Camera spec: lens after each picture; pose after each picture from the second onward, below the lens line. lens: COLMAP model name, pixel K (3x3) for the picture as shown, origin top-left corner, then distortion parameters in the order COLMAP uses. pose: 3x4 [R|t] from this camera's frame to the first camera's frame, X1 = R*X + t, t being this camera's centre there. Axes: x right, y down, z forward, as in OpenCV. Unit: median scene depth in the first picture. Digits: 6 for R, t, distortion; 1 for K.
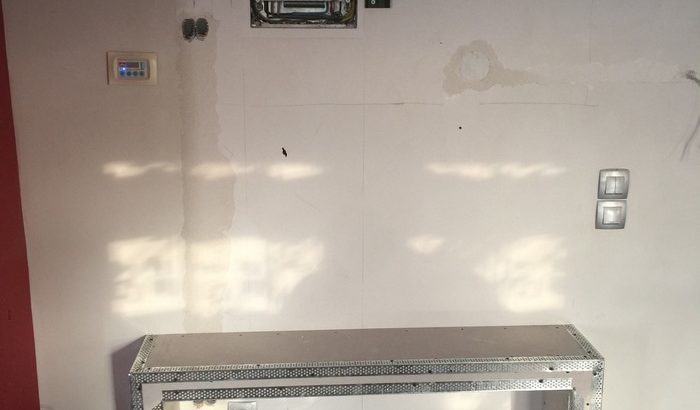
lens RADIAL K [[819.1, 0, 354.6], [0, 819.1, 198.4], [0, 0, 1]] dist [0.067562, 0.000000]
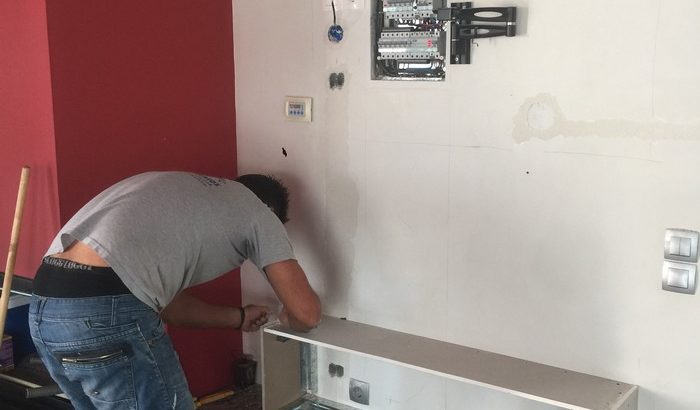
lens RADIAL K [[819.1, 0, 347.1], [0, 819.1, 202.5], [0, 0, 1]] dist [0.067562, 0.000000]
pose [[0.768548, 0.103893, -0.631301, 0.654768], [-0.143410, 0.989594, -0.011731, 0.000307], [0.623513, 0.099551, 0.775449, 0.011812]]
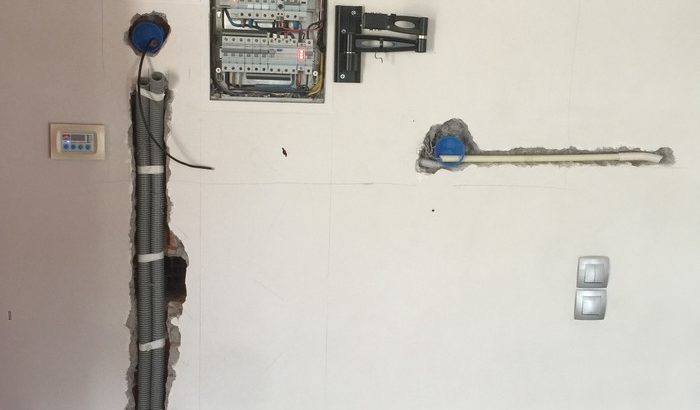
lens RADIAL K [[819.1, 0, 351.5], [0, 819.1, 197.7], [0, 0, 1]] dist [0.067562, 0.000000]
pose [[0.998030, 0.016950, 0.060400, -0.021077], [-0.012780, 0.997551, -0.068770, -0.035903], [-0.061418, 0.067863, 0.995802, 0.076417]]
